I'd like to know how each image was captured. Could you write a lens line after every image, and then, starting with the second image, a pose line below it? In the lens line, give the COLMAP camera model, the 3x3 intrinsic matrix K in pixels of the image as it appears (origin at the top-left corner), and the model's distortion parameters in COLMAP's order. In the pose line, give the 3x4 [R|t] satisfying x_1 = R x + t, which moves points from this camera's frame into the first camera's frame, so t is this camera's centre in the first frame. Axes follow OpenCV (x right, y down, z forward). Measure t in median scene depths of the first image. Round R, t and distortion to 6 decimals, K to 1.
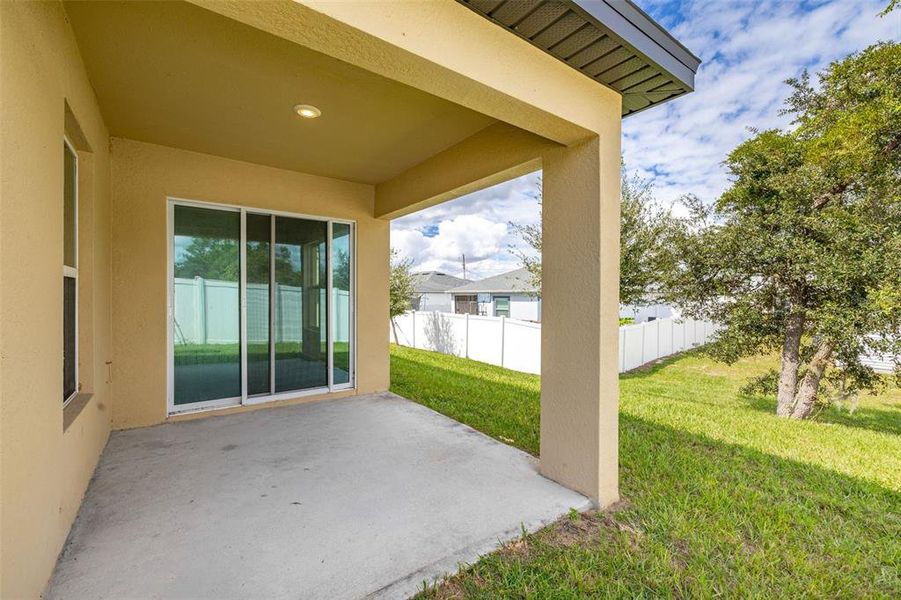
lens RADIAL K [[386.8, 0, 445.2], [0, 386.8, 291.7], [0, 0, 1]] dist [0.001247, -0.000675]
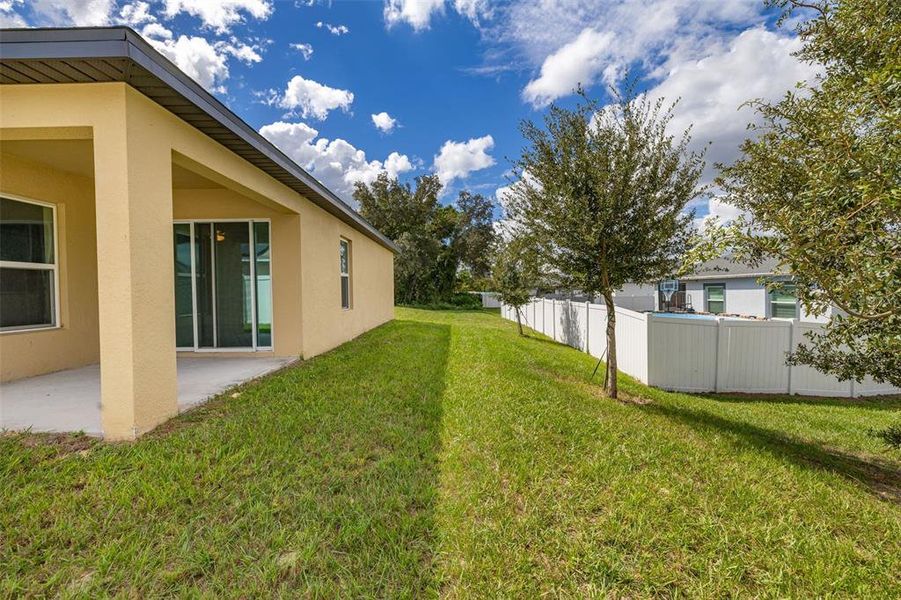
lens RADIAL K [[386.8, 0, 445.2], [0, 386.8, 291.7], [0, 0, 1]] dist [0.001247, -0.000675]
pose [[0.794023, -0.018515, -0.607605, 1.165408], [0.024677, 0.999694, 0.001786, 0.080905], [0.607386, -0.016412, 0.794237, 0.406807]]
